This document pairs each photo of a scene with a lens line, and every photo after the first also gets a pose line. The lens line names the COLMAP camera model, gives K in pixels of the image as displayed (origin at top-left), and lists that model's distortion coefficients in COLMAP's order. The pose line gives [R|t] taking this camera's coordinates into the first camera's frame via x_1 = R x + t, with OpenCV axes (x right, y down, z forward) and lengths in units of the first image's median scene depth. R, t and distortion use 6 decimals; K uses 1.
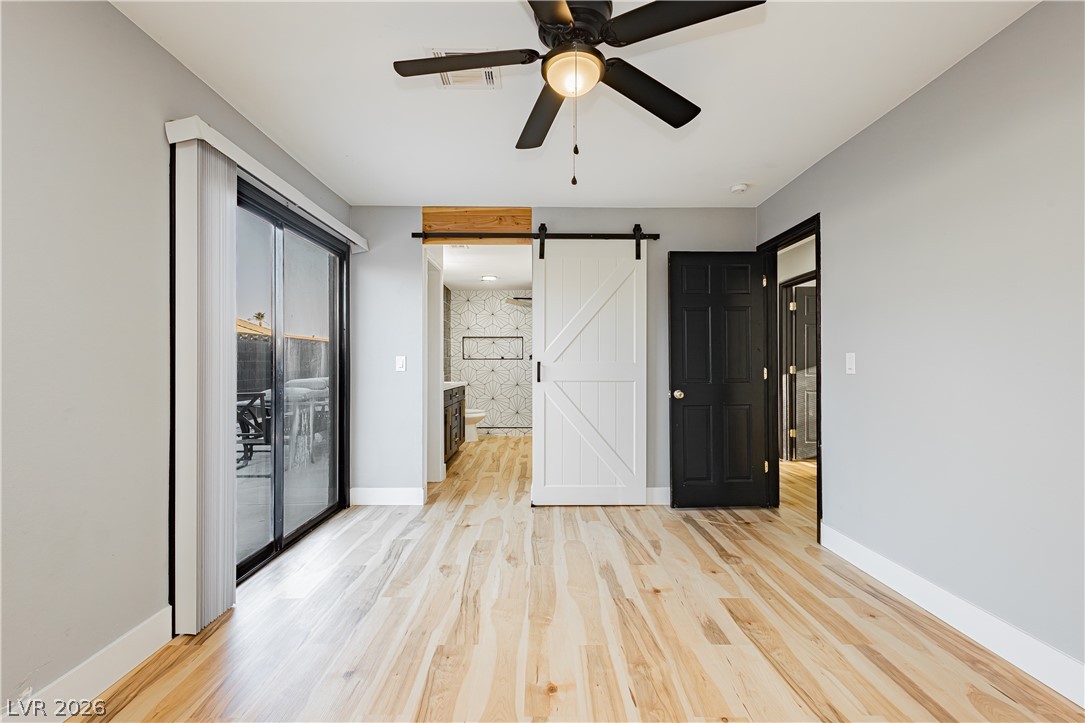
lens RADIAL K [[498.4, 0, 543.1], [0, 498.4, 355.4], [0, 0, 1]] dist [0.003797, 0.000207]
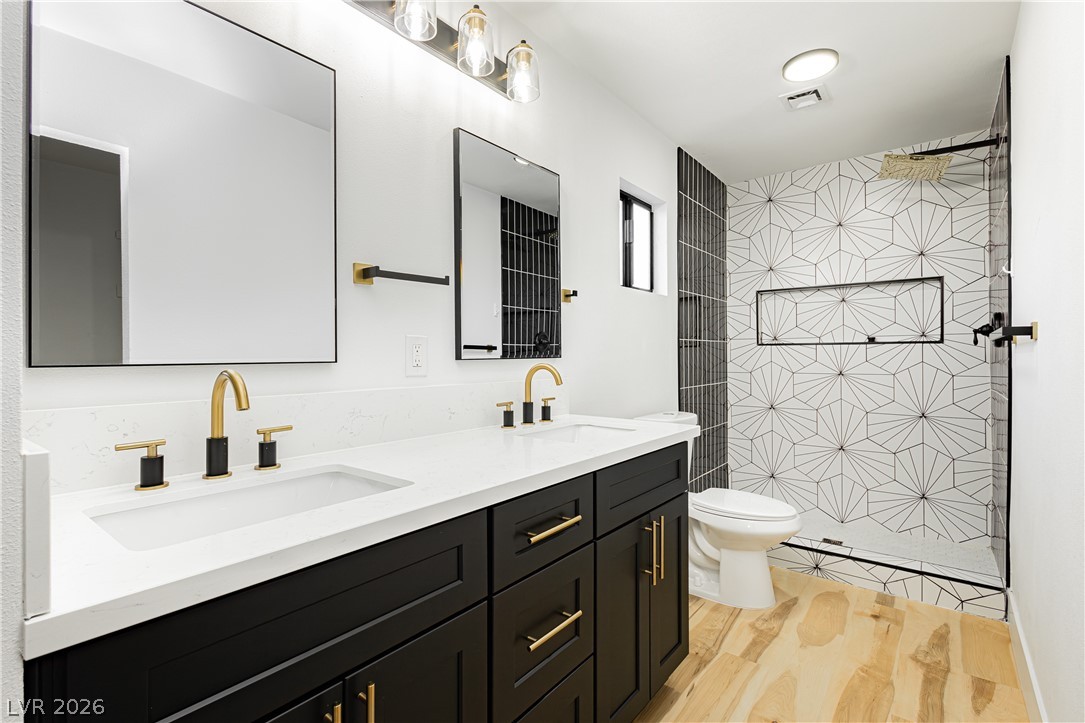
lens RADIAL K [[498.4, 0, 543.1], [0, 498.4, 355.4], [0, 0, 1]] dist [0.003797, 0.000207]
pose [[0.777981, -0.002464, -0.628283, -0.095383], [0.013272, 0.999834, 0.012512, 0.021067], [0.628147, -0.018073, 0.777885, 1.386843]]
